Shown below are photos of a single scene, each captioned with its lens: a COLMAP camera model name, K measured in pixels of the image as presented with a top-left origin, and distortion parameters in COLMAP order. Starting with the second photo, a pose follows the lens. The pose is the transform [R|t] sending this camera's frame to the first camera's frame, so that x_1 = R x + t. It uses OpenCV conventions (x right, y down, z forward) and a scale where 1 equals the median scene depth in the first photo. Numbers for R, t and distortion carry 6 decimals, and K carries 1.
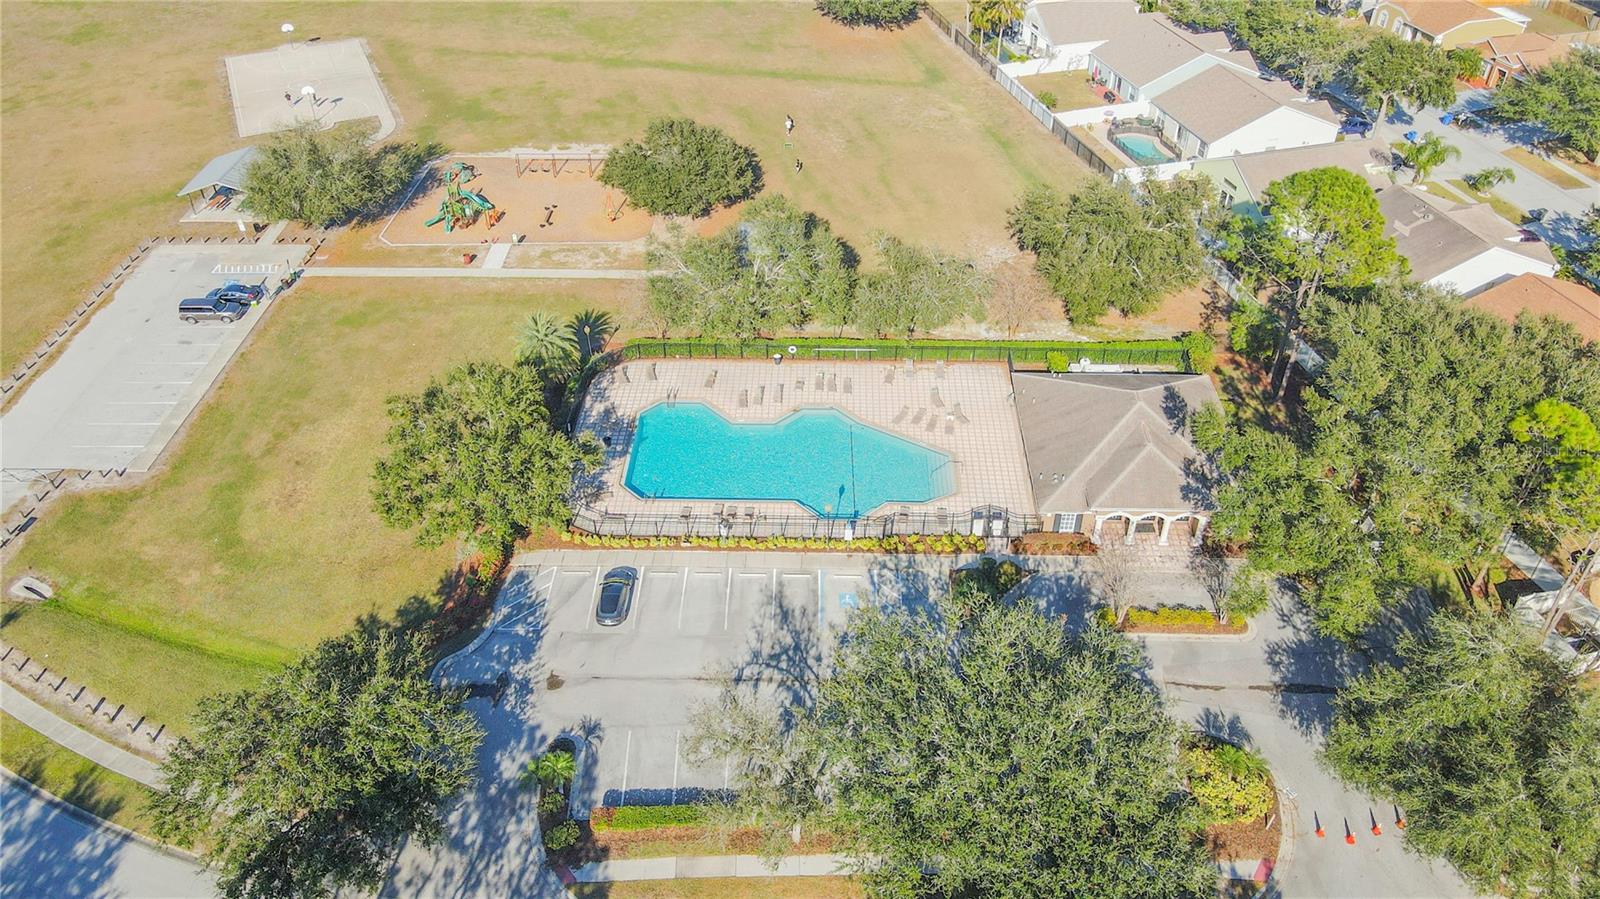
lens RADIAL K [[1171.5, 0, 800.0], [0, 1171.5, 470.9], [0, 0, 1]] dist [-0.012661, 0.053505]
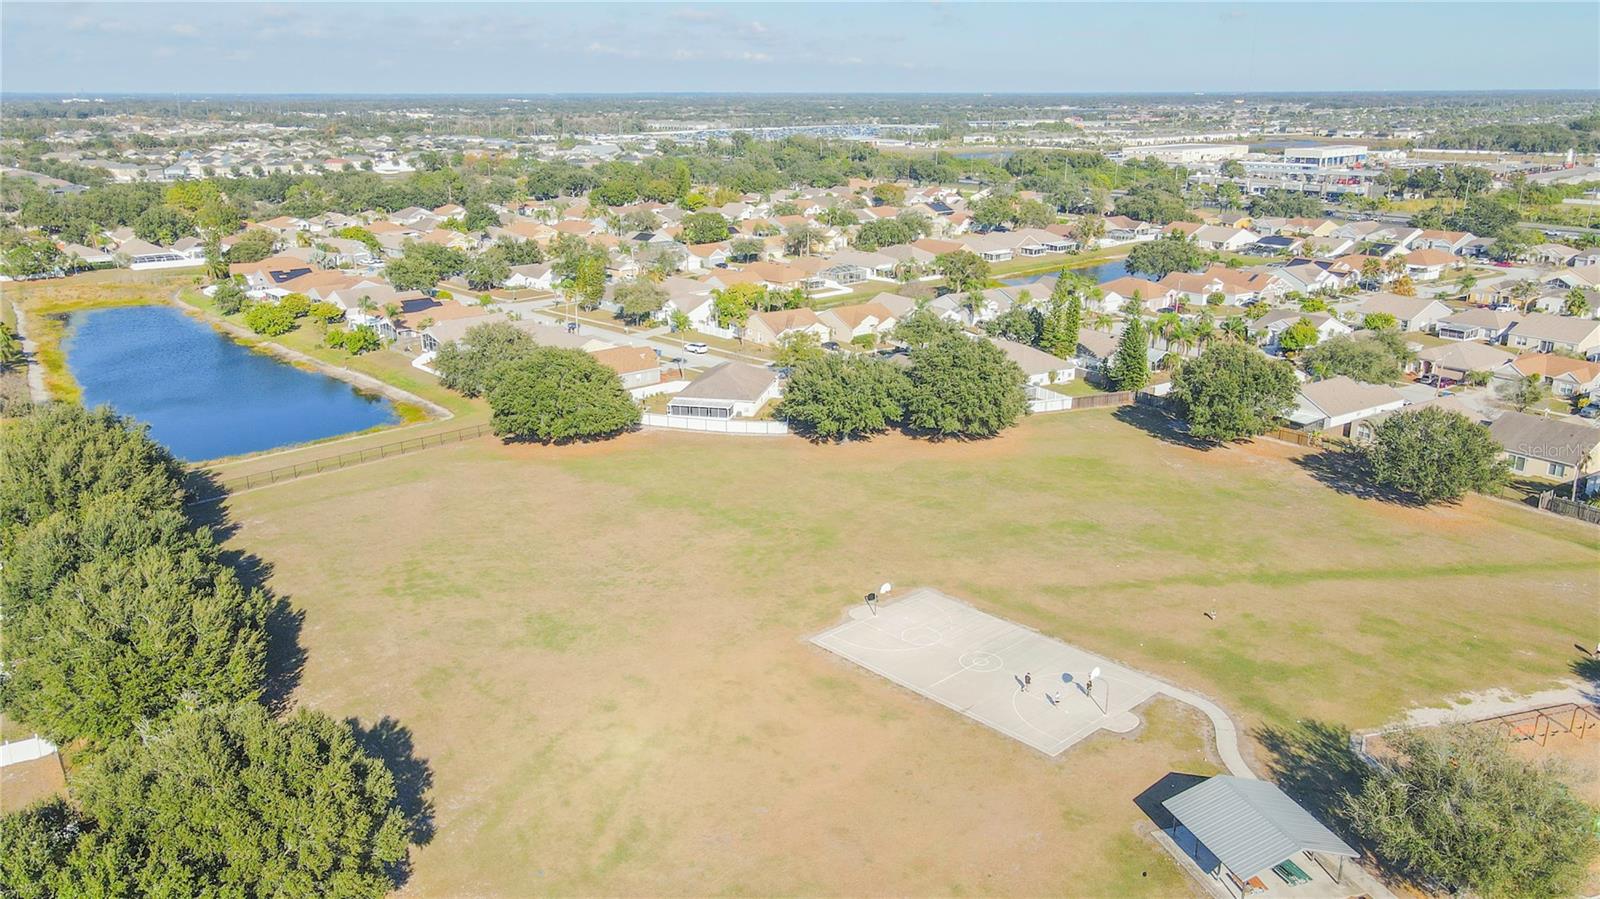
lens RADIAL K [[1183.5, 0, 797.7], [0, 1183.5, 460.6], [0, 0, 1]] dist [-0.009066, 0.042754]
pose [[0.946141, -0.089023, 0.311274, -0.712274], [0.197209, 0.920970, -0.336040, -0.211547], [-0.256759, 0.379327, 0.888924, 0.319903]]
